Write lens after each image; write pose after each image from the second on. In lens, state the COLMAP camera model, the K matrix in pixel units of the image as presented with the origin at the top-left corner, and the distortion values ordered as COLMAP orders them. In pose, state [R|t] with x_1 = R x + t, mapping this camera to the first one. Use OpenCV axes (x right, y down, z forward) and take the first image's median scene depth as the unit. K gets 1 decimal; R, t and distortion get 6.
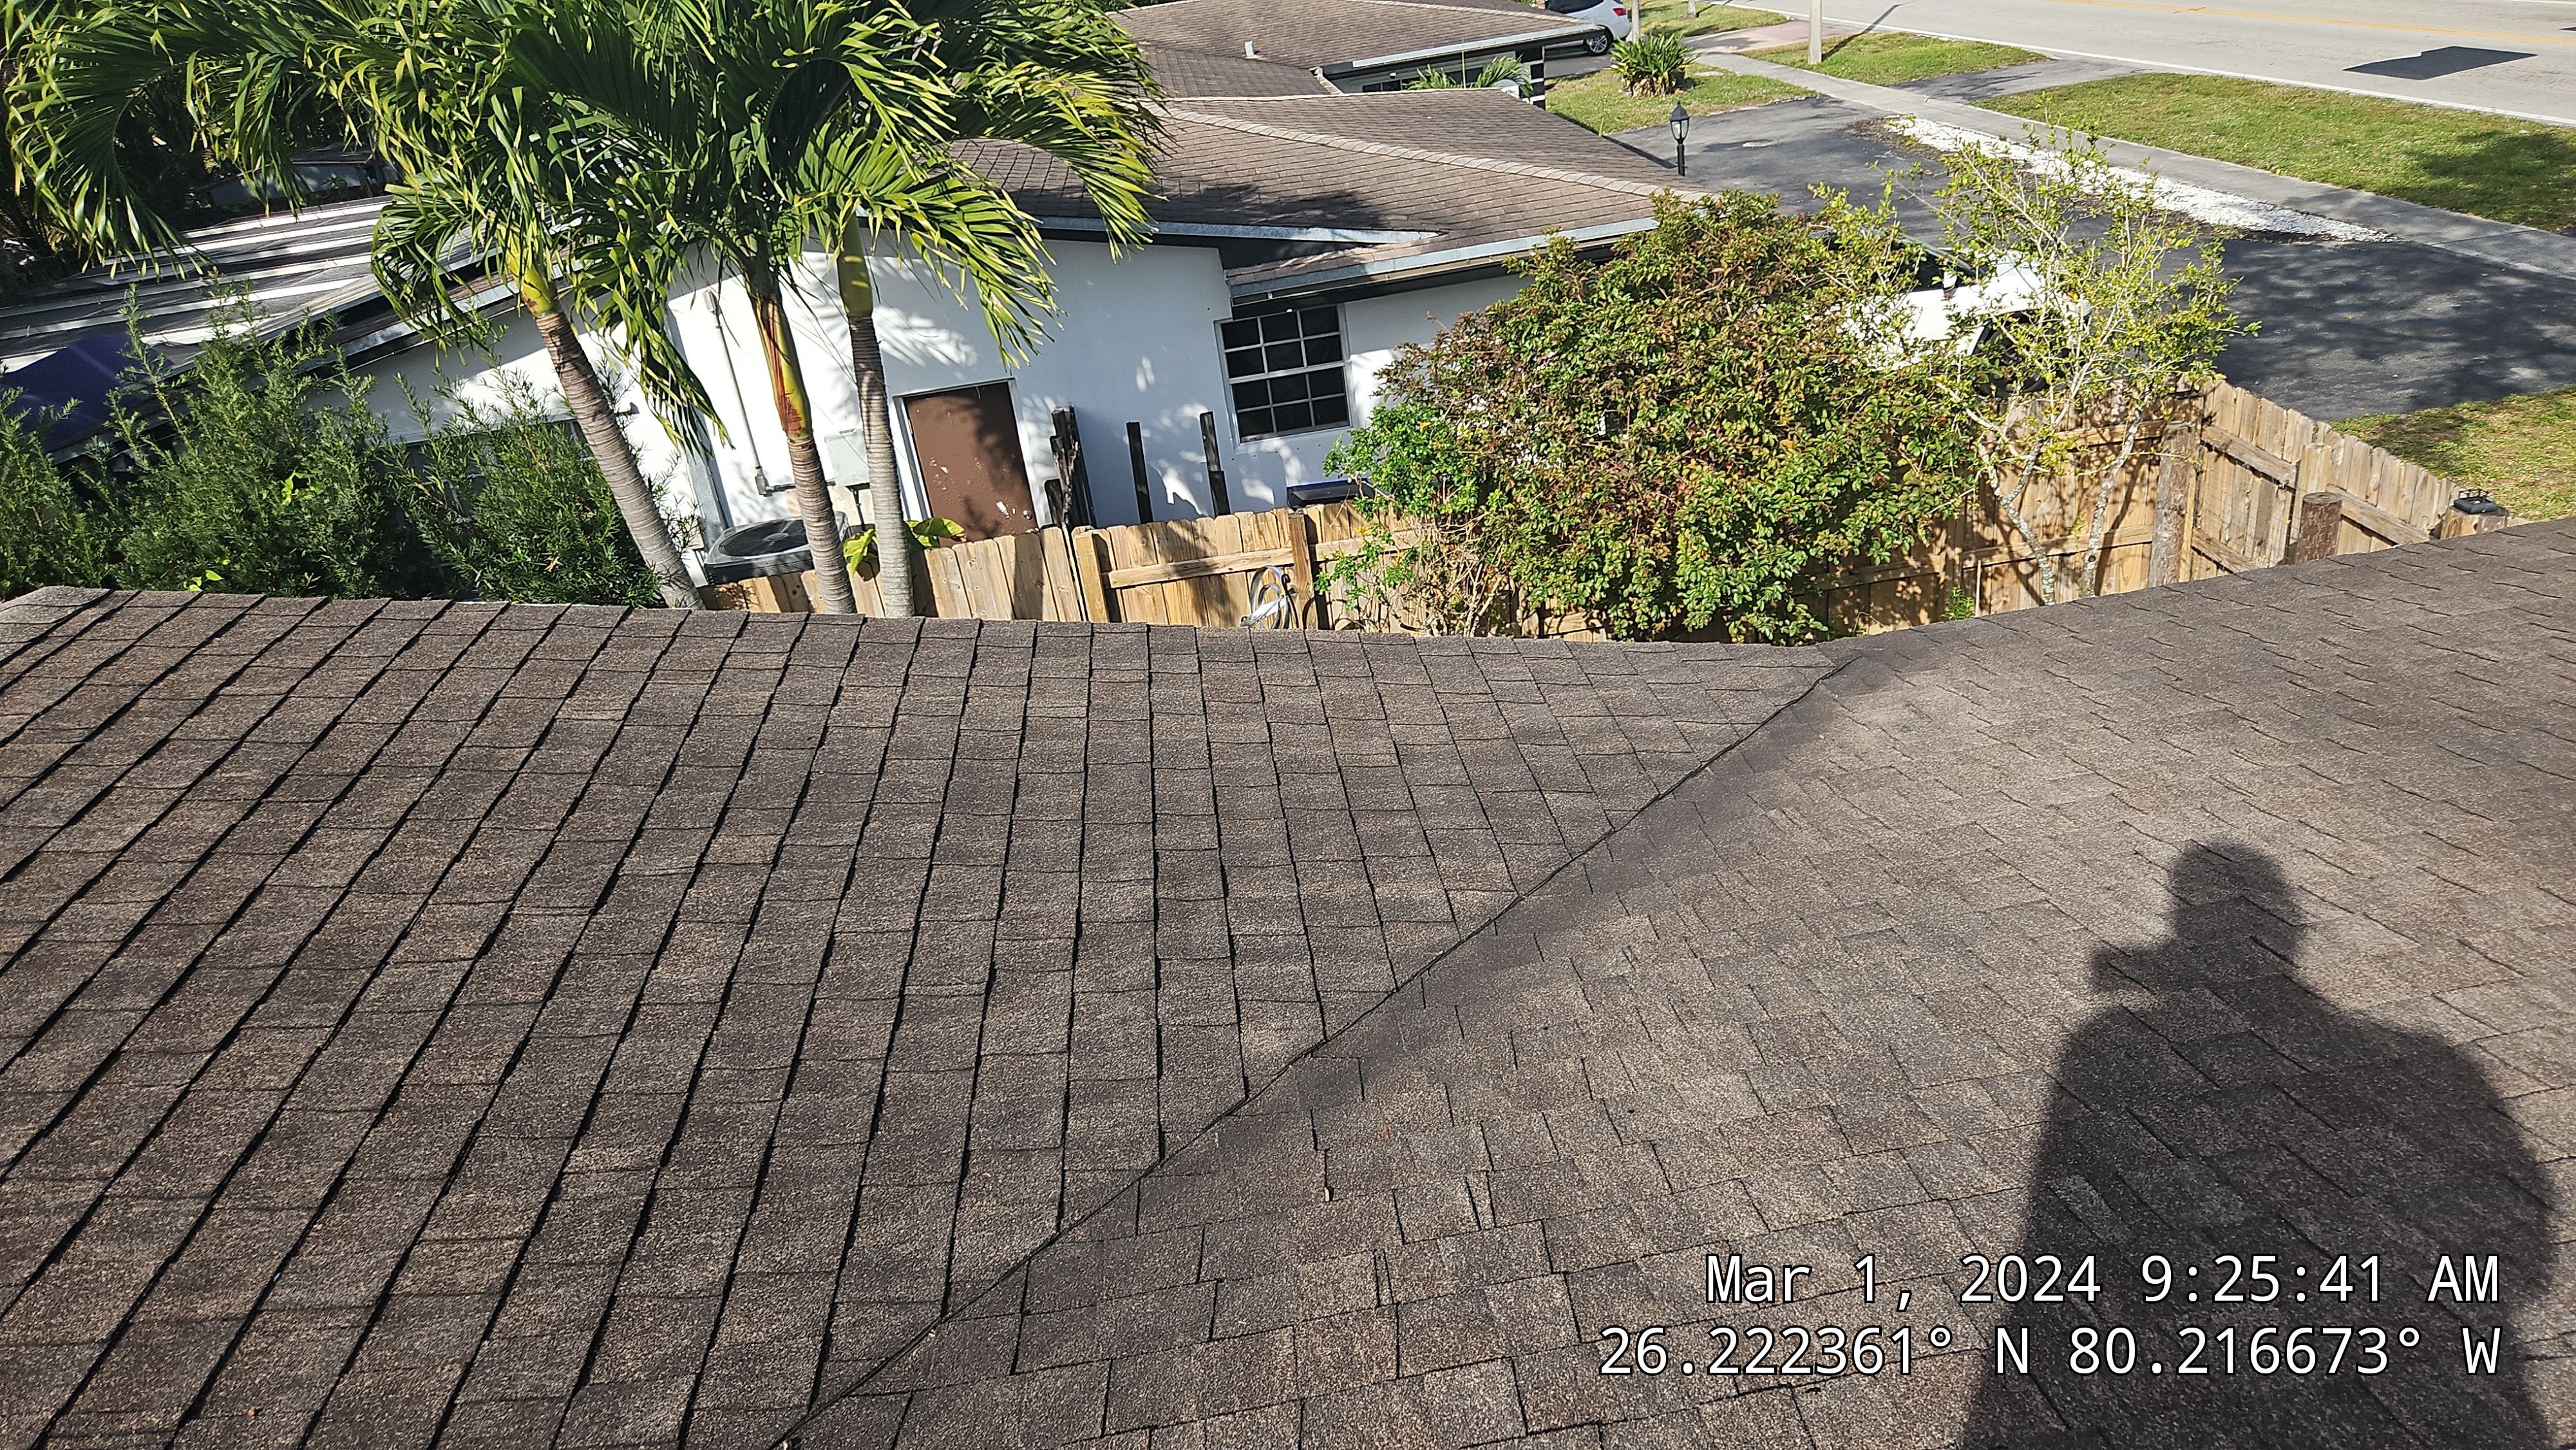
lens RADIAL K [[1652.0, 0, 1288.0], [0, 1652.0, 725.0], [0, 0, 1]] dist [0.033904, -0.030369]
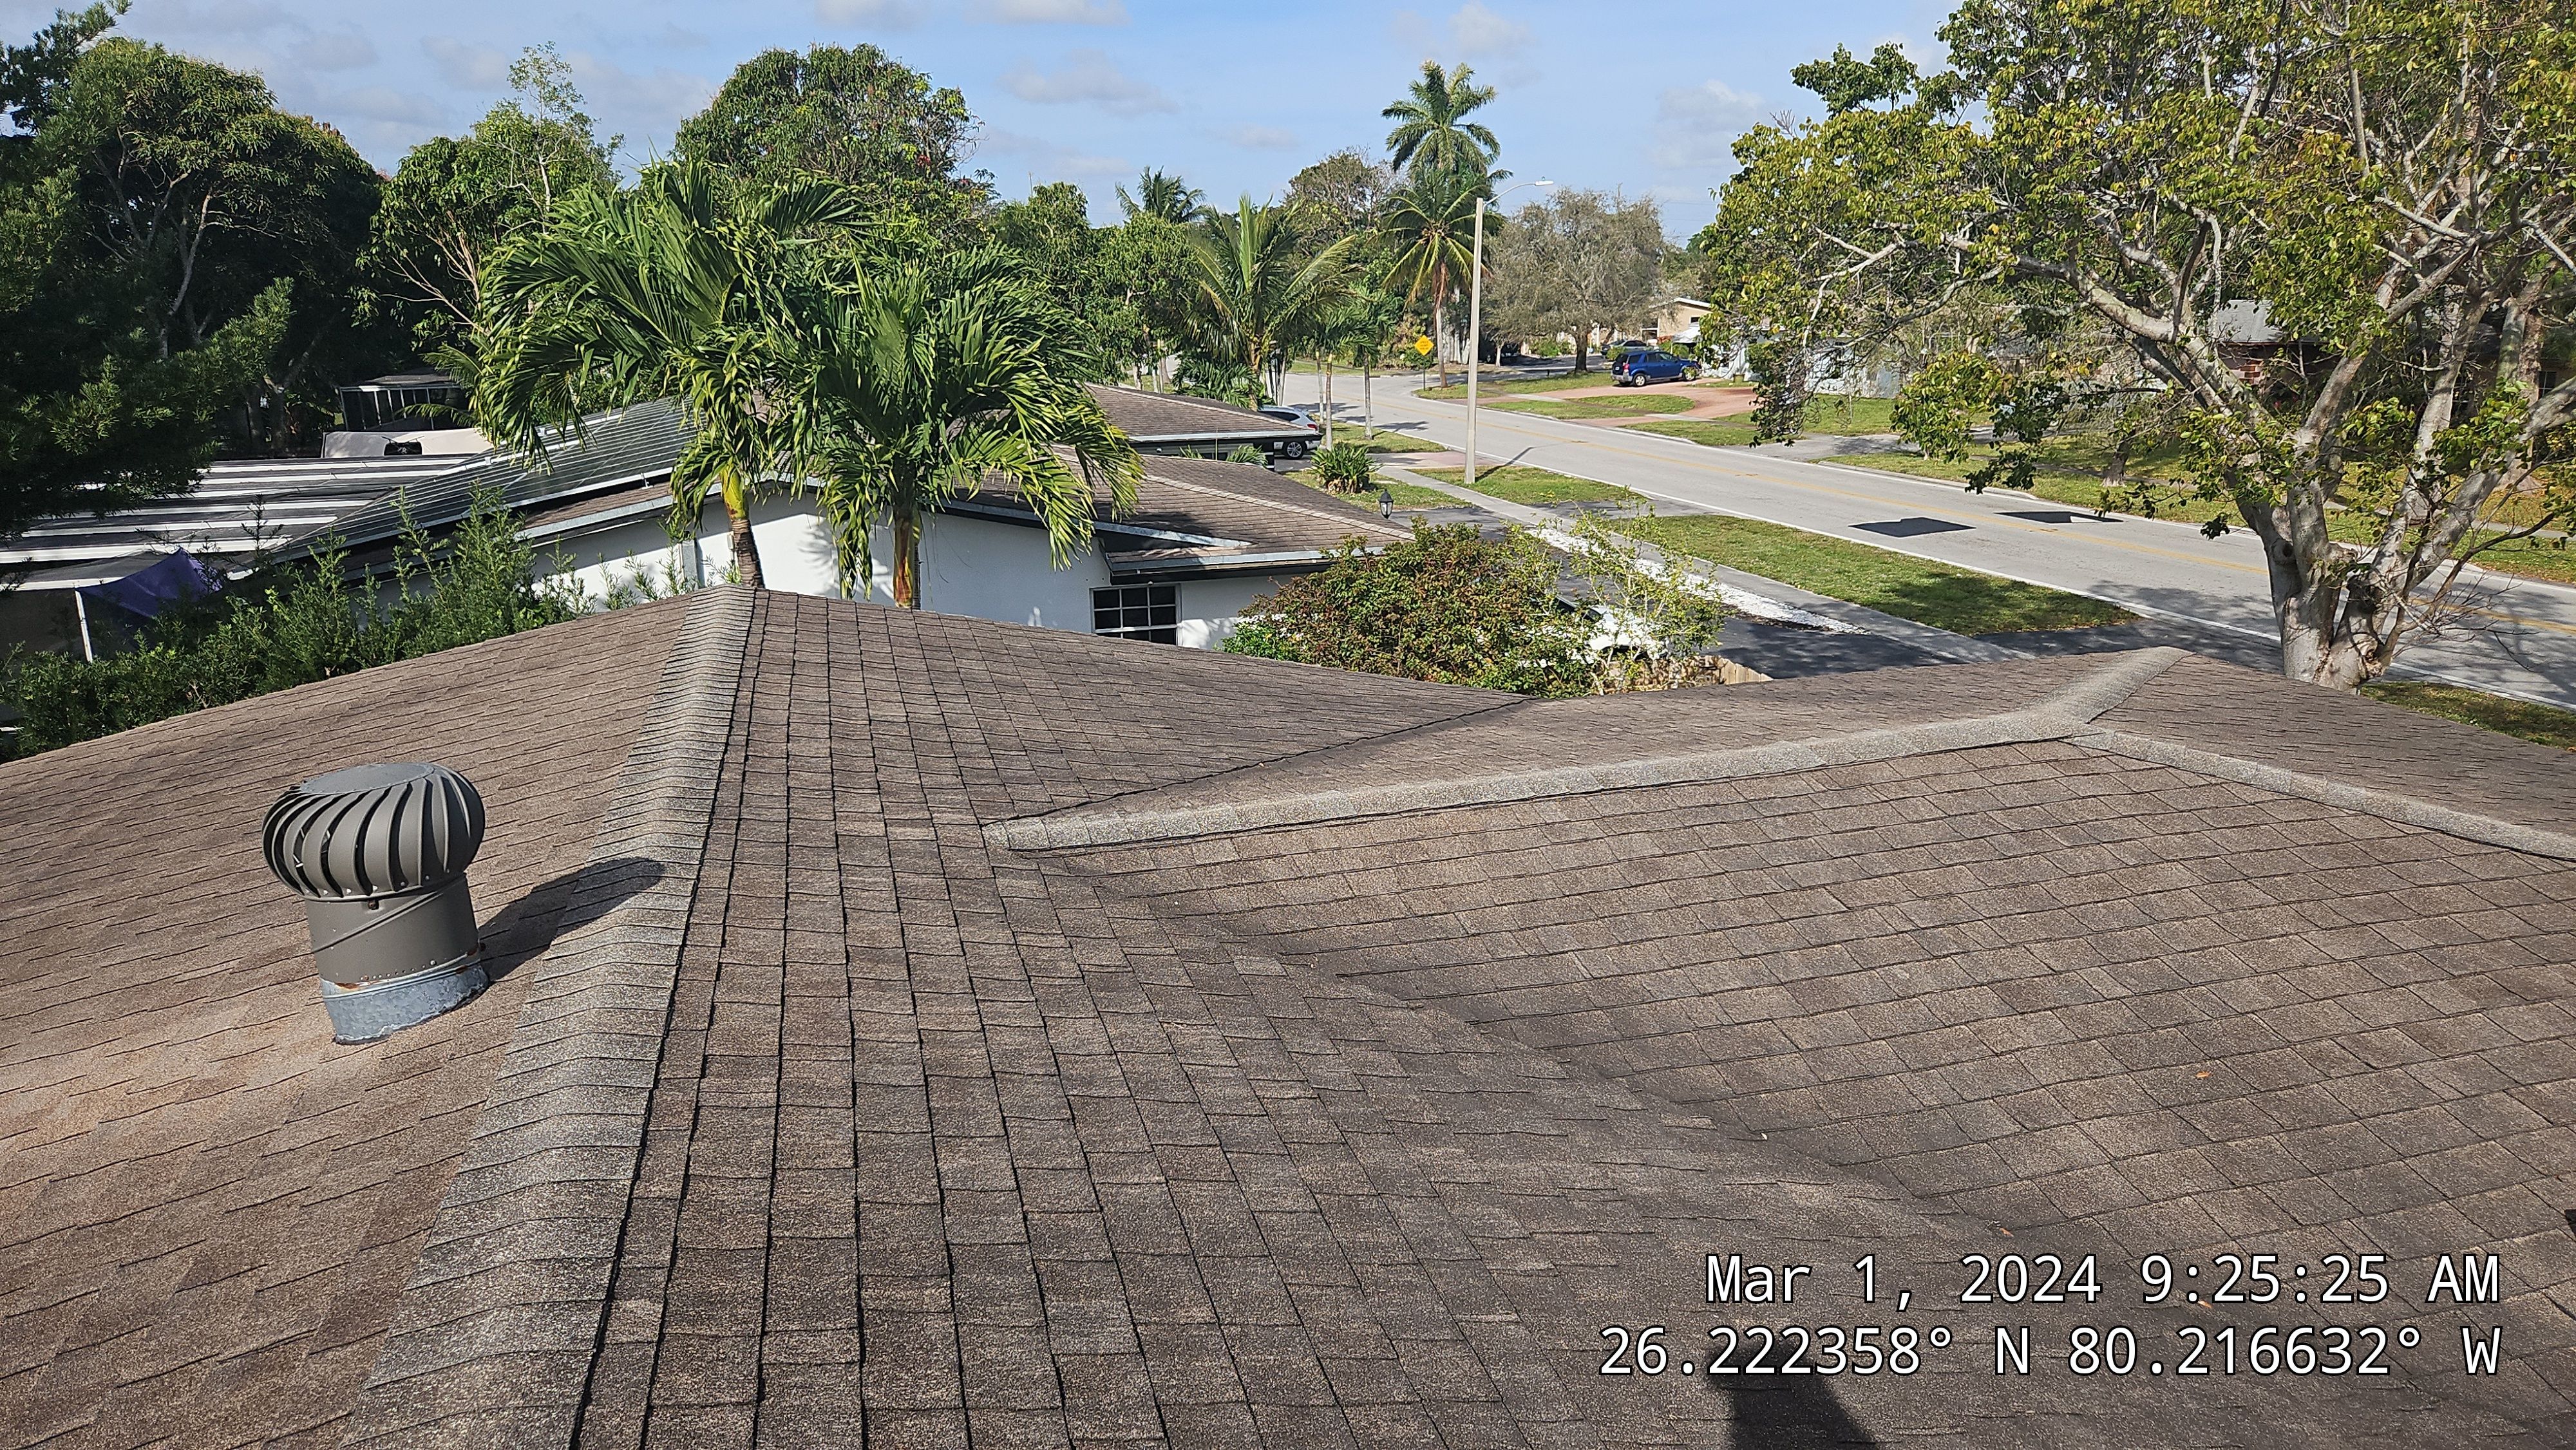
lens RADIAL K [[1652.0, 0, 1288.0], [0, 1652.0, 725.0], [0, 0, 1]] dist [0.033904, -0.030369]
pose [[0.977426, 0.076447, 0.196962, -0.080178], [-0.031920, 0.974974, -0.220014, 0.095629], [-0.208852, 0.208760, 0.955406, -0.198465]]
